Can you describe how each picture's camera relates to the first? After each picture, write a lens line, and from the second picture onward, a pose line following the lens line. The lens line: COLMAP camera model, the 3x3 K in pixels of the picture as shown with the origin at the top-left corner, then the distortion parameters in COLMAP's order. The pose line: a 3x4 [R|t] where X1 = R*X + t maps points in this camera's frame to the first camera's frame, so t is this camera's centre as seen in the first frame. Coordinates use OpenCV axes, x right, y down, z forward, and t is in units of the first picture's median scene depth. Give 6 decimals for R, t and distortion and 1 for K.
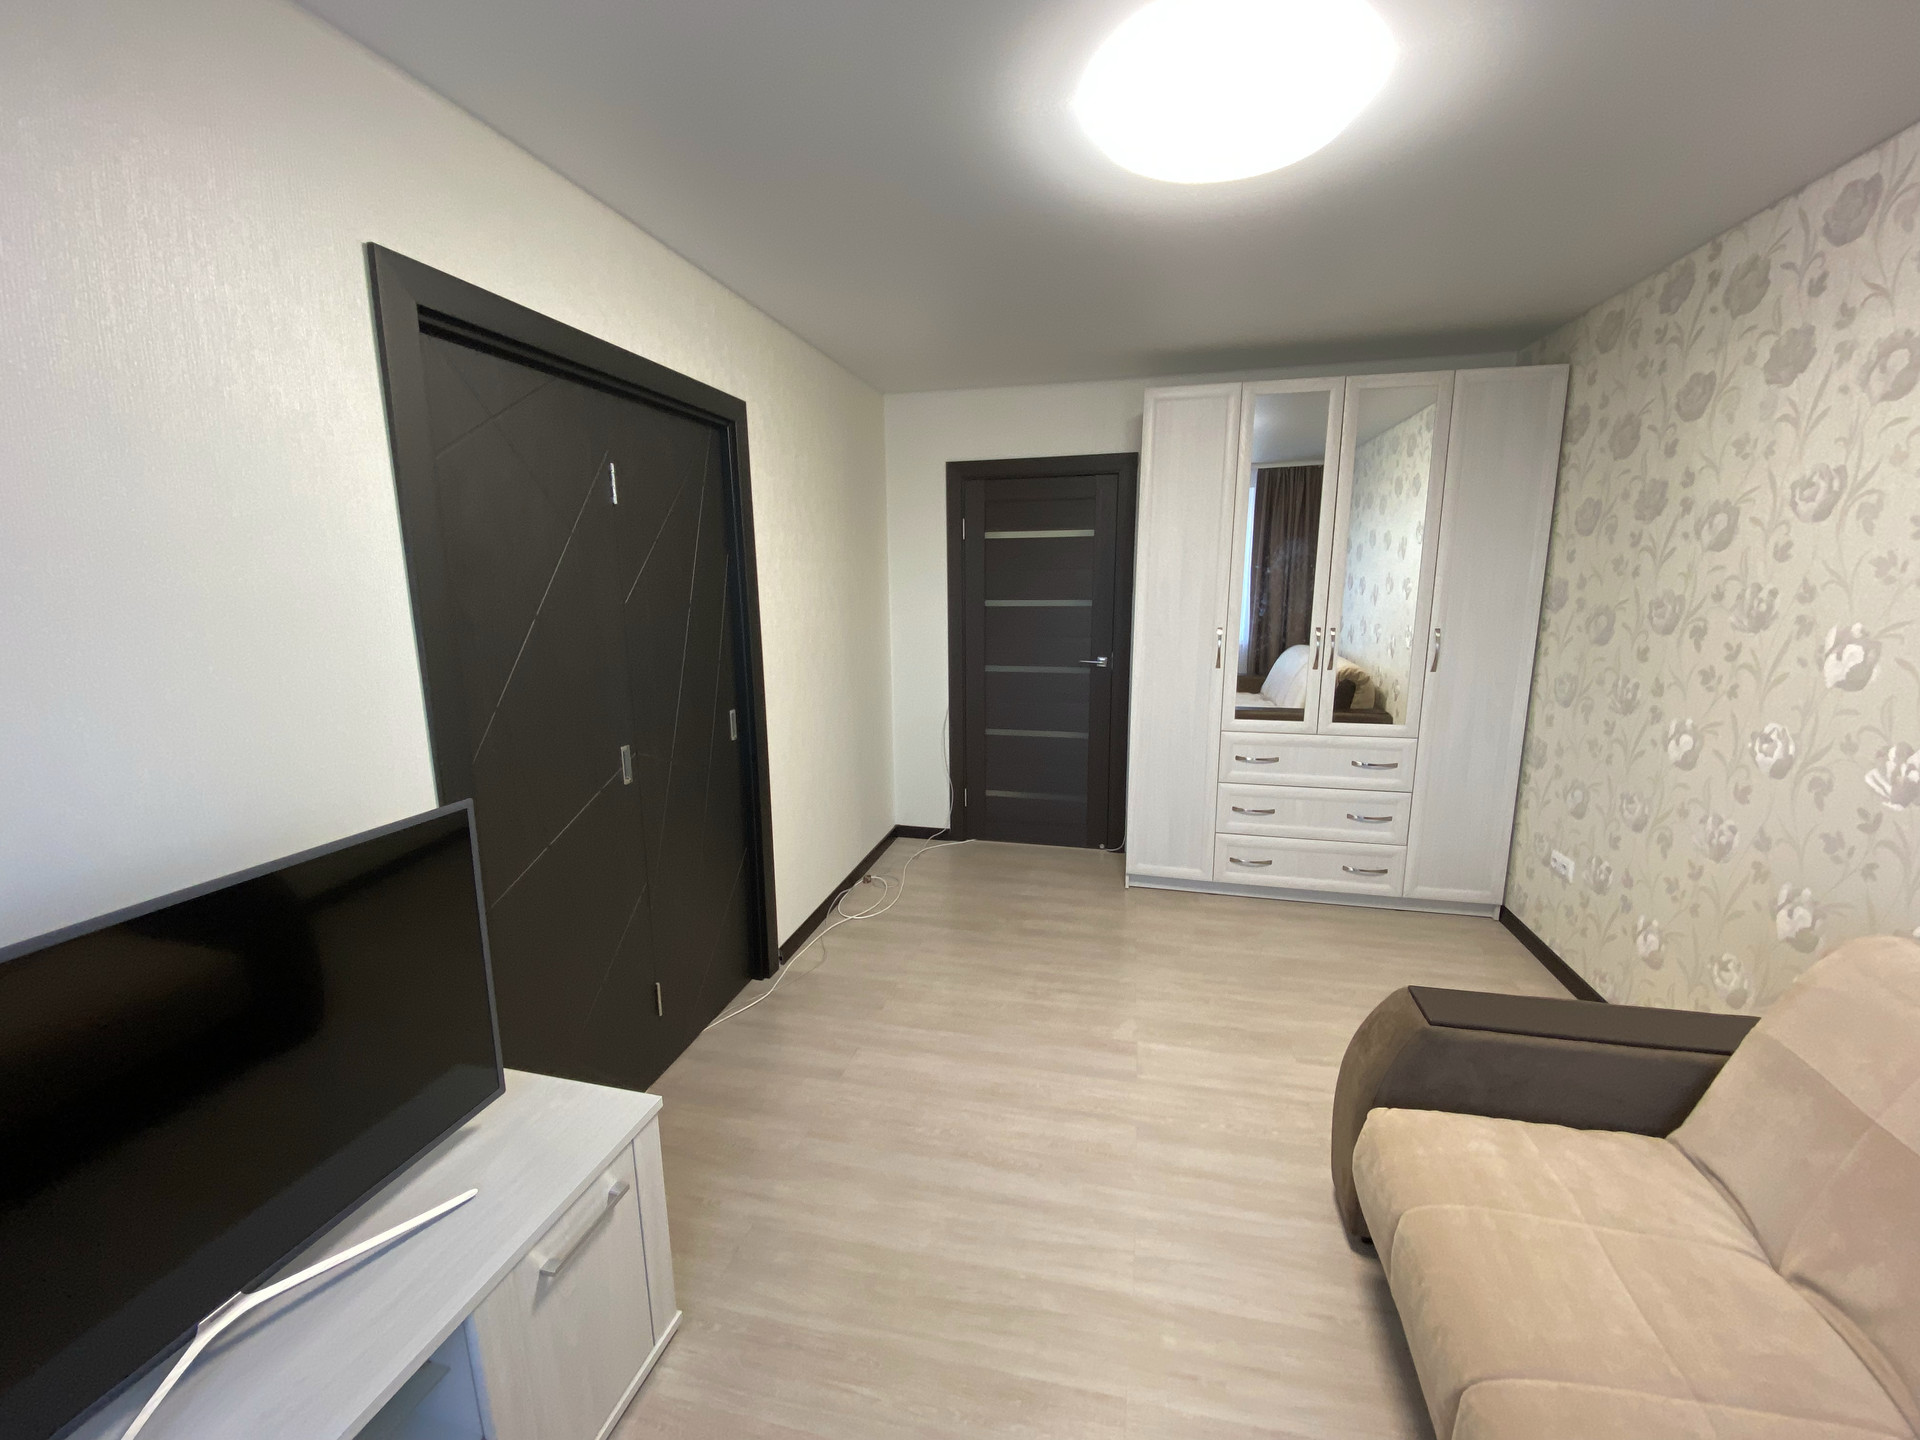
lens RADIAL K [[750.7, 0, 960.0], [0, 750.7, 720.0], [0, 0, 1]] dist [-0.054804, -0.000143]
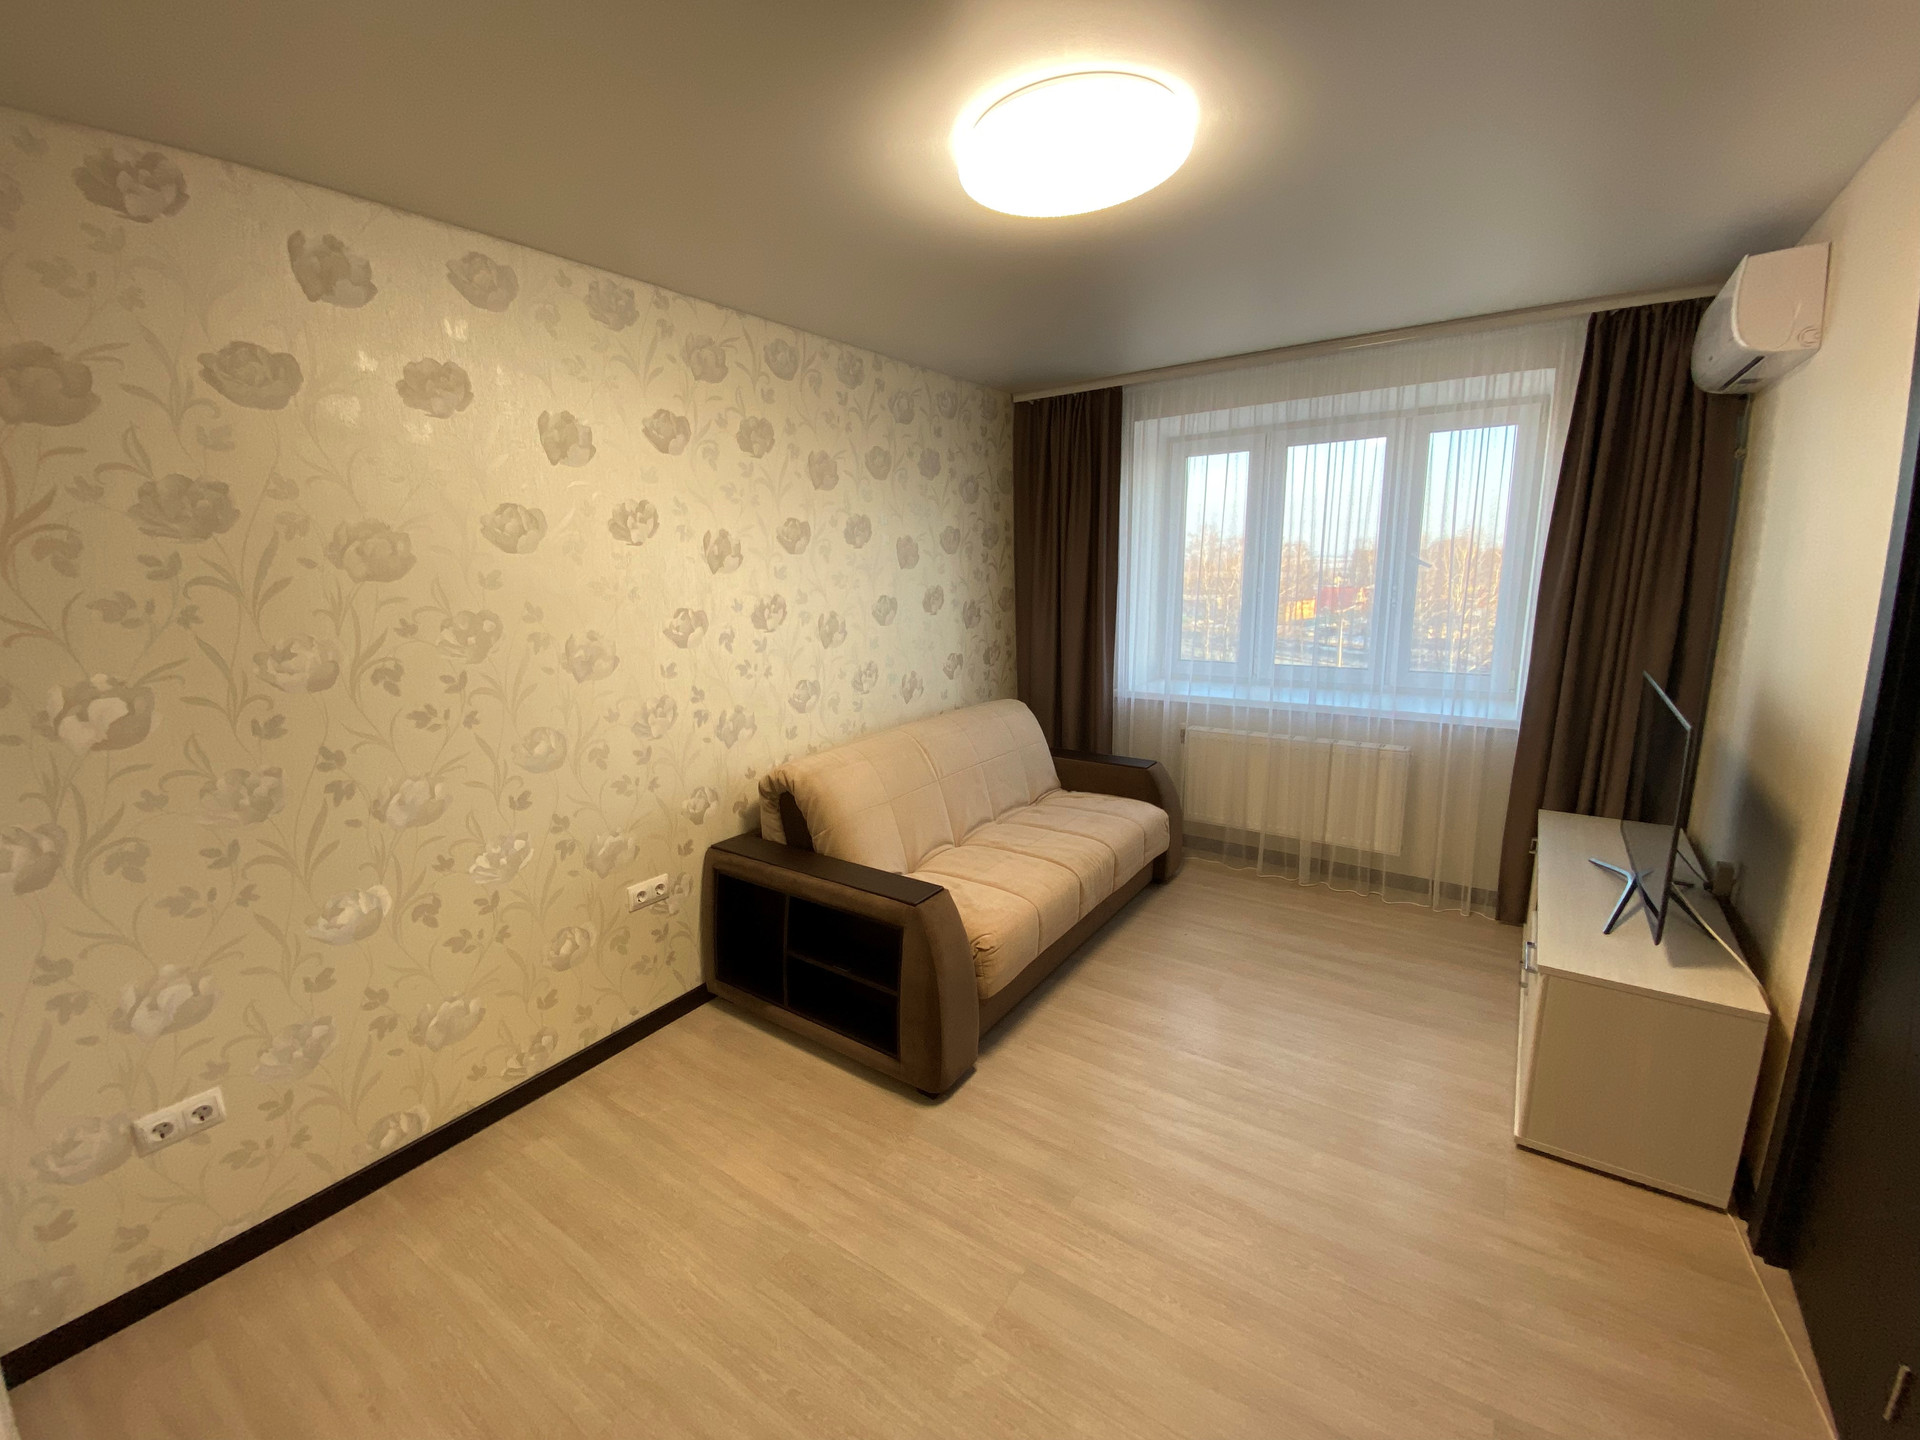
lens RADIAL K [[790.7, 0, 956.7], [0, 790.7, 725.0], [0, 0, 1]] dist [0.040180, -0.028908]
pose [[-0.927804, -0.032870, 0.371618, 0.022562], [0.113061, 0.924493, 0.364046, -0.328803], [-0.355525, 0.379779, -0.854032, 1.528826]]
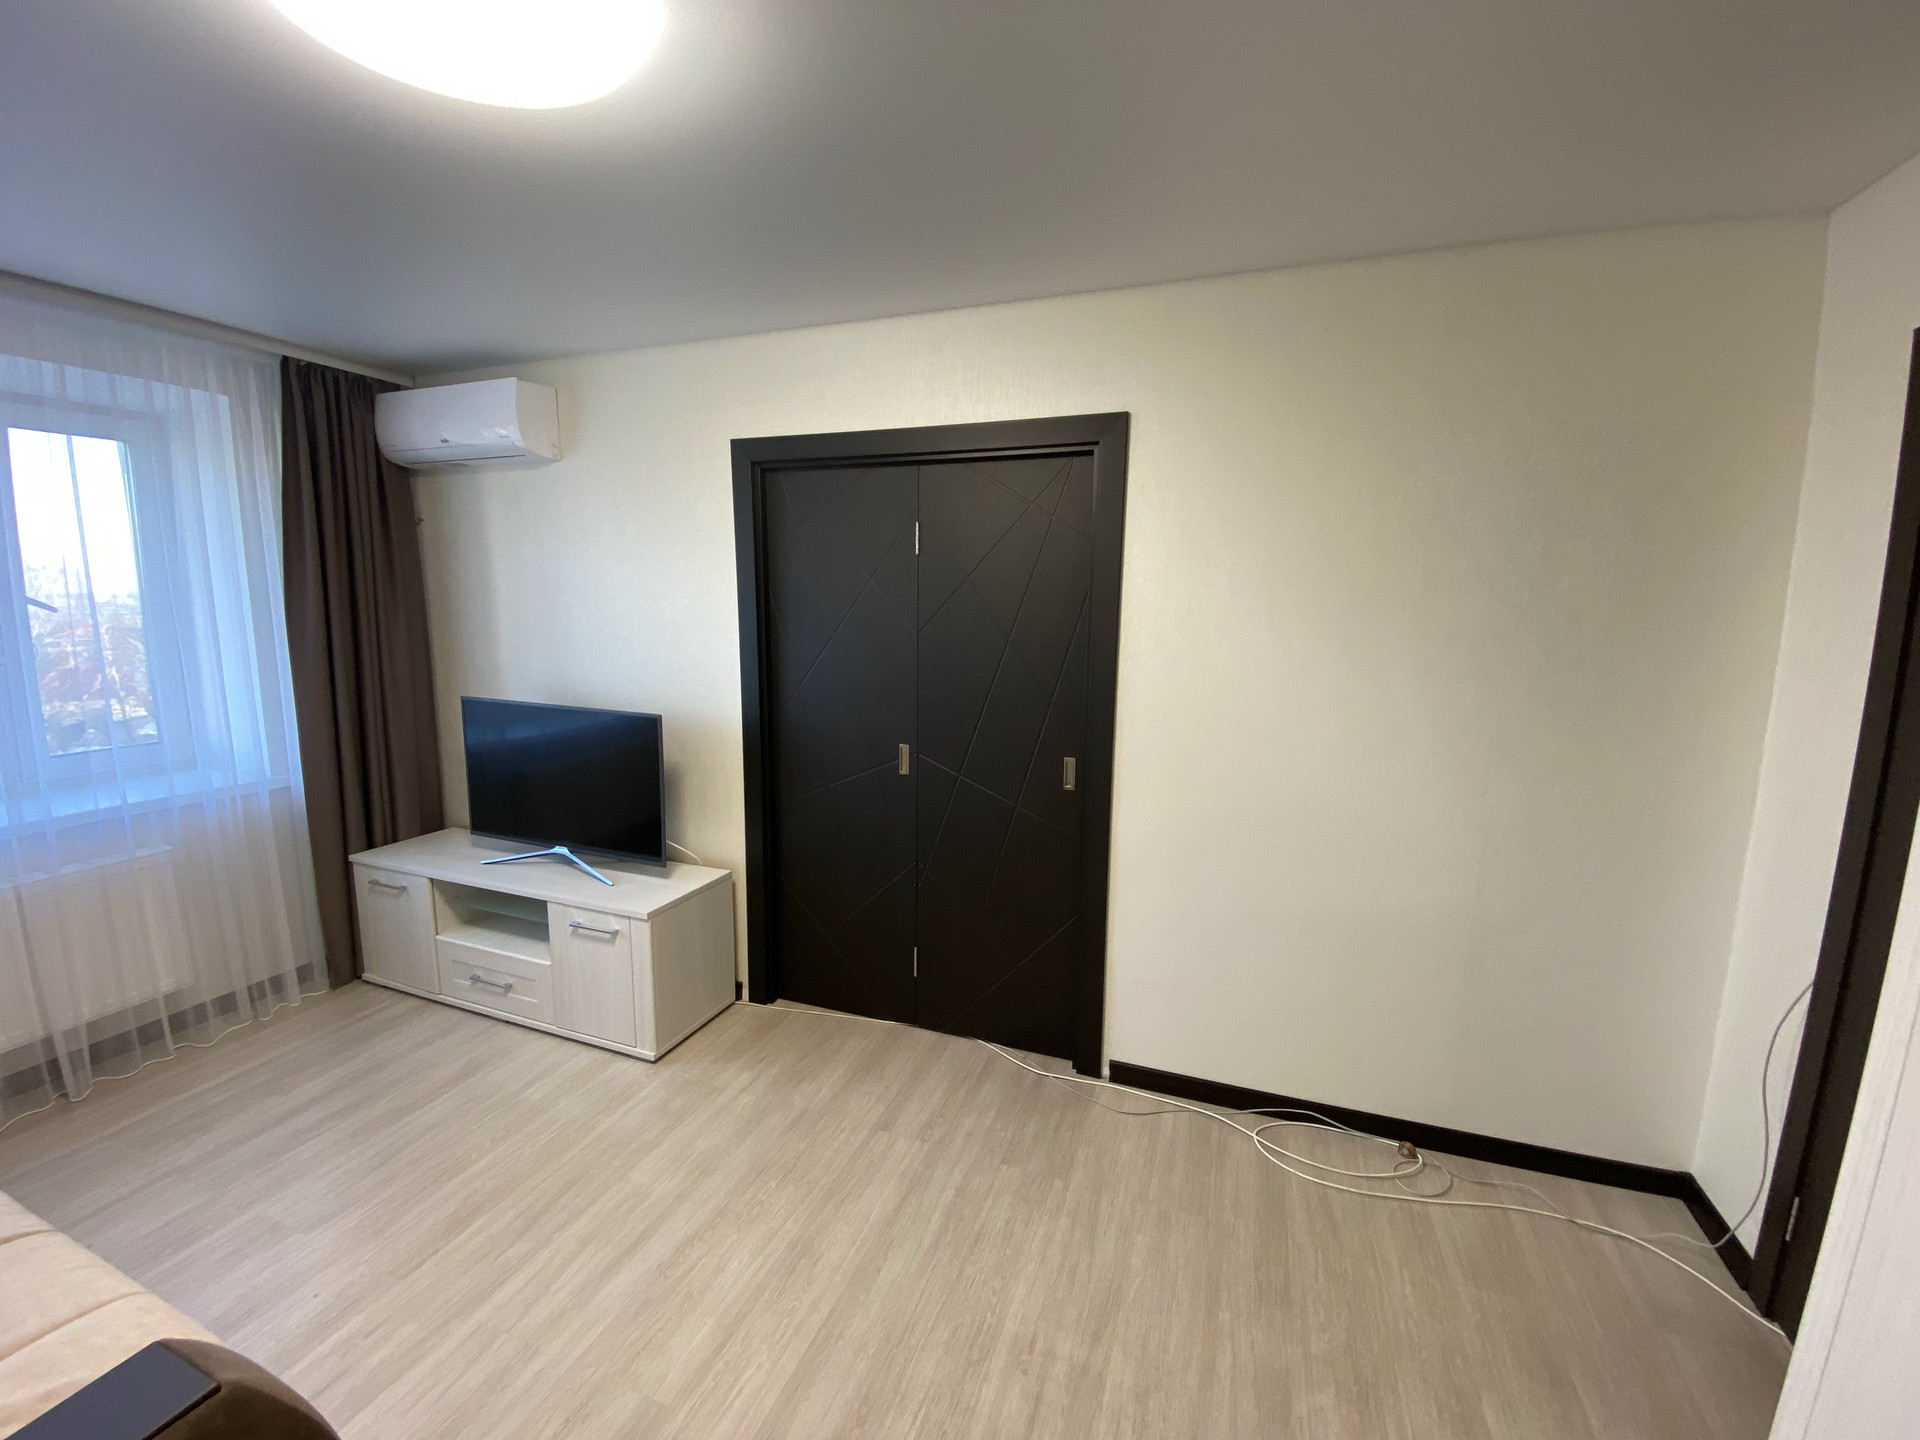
lens RADIAL K [[794.0, 0, 960.0], [0, 794.0, 720.0], [0, 0, 1]] dist [0.028250, -0.027002]
pose [[-0.121390, 0.171965, -0.977595, 0.772347], [-0.198696, 0.960735, 0.193672, -0.260160], [0.972515, 0.217754, -0.082454, 1.099658]]
